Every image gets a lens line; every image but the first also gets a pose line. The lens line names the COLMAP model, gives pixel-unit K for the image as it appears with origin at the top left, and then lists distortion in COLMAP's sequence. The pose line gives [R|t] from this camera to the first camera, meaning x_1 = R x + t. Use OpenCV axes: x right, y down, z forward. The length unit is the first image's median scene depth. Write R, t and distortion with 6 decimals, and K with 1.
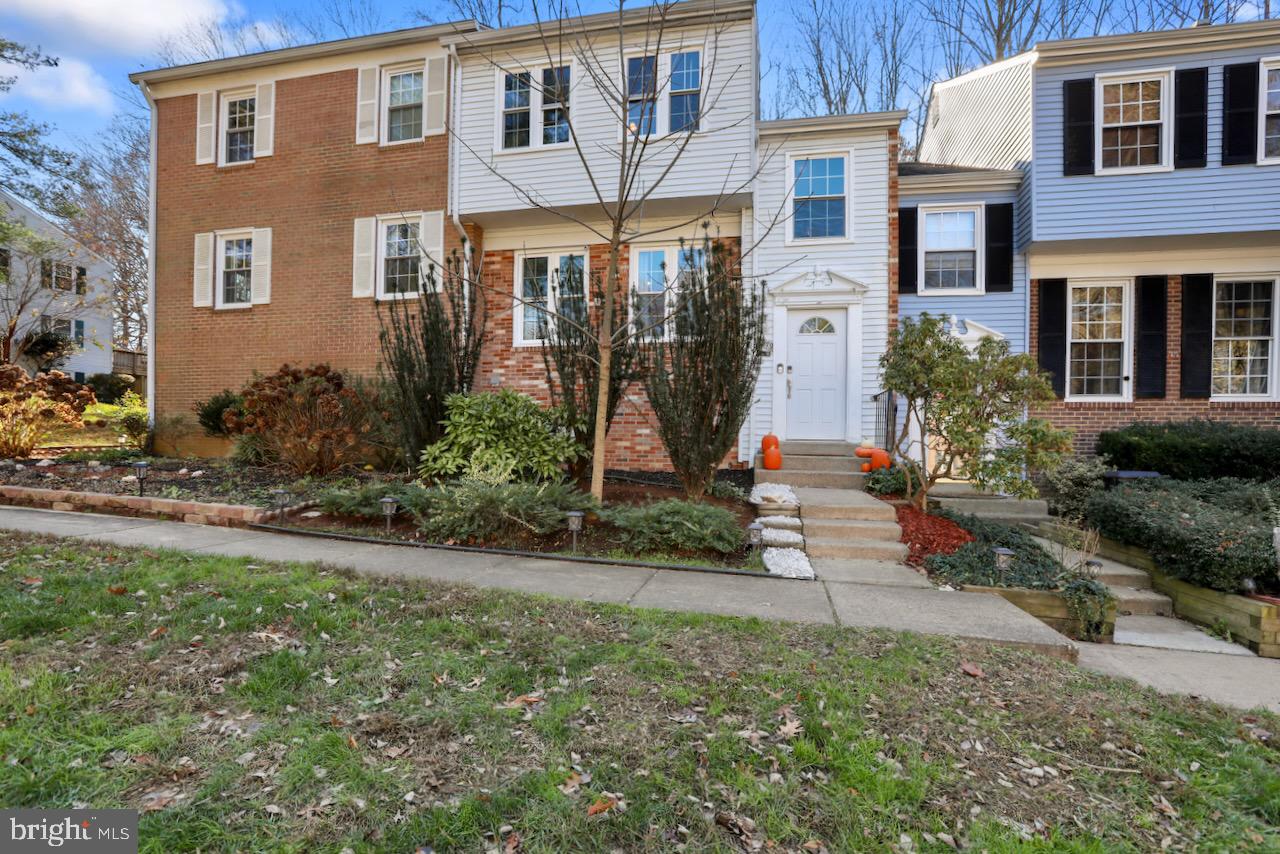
lens RADIAL K [[585.0, 0, 645.8], [0, 585.0, 453.6], [0, 0, 1]] dist [-0.050990, 0.014949]
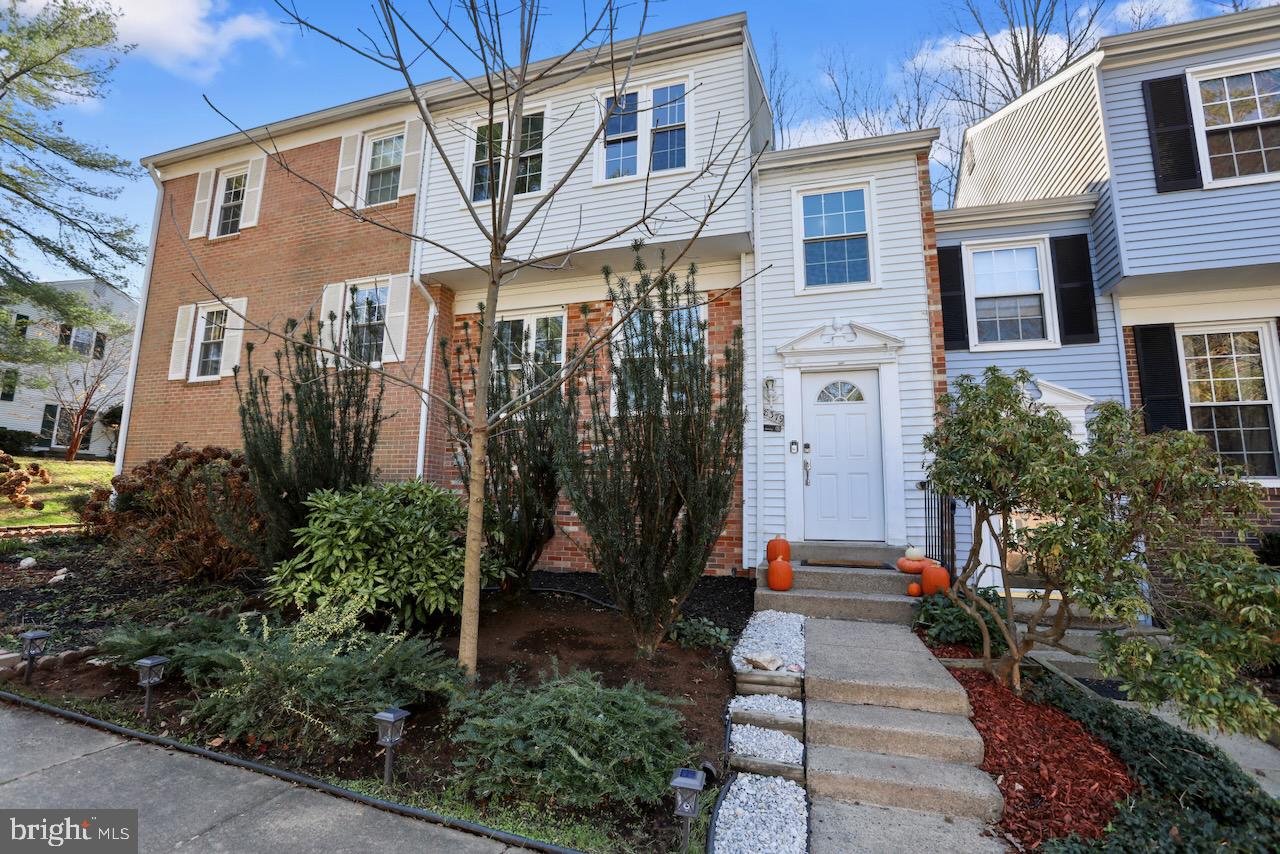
lens RADIAL K [[585.0, 0, 628.6], [0, 585.0, 428.9], [0, 0, 1]] dist [-0.050990, 0.014949]
pose [[0.995250, -0.008680, -0.096962, 0.088173], [-0.006689, 0.987566, -0.157065, -0.046303], [0.097120, 0.156968, 0.982817, 0.213361]]
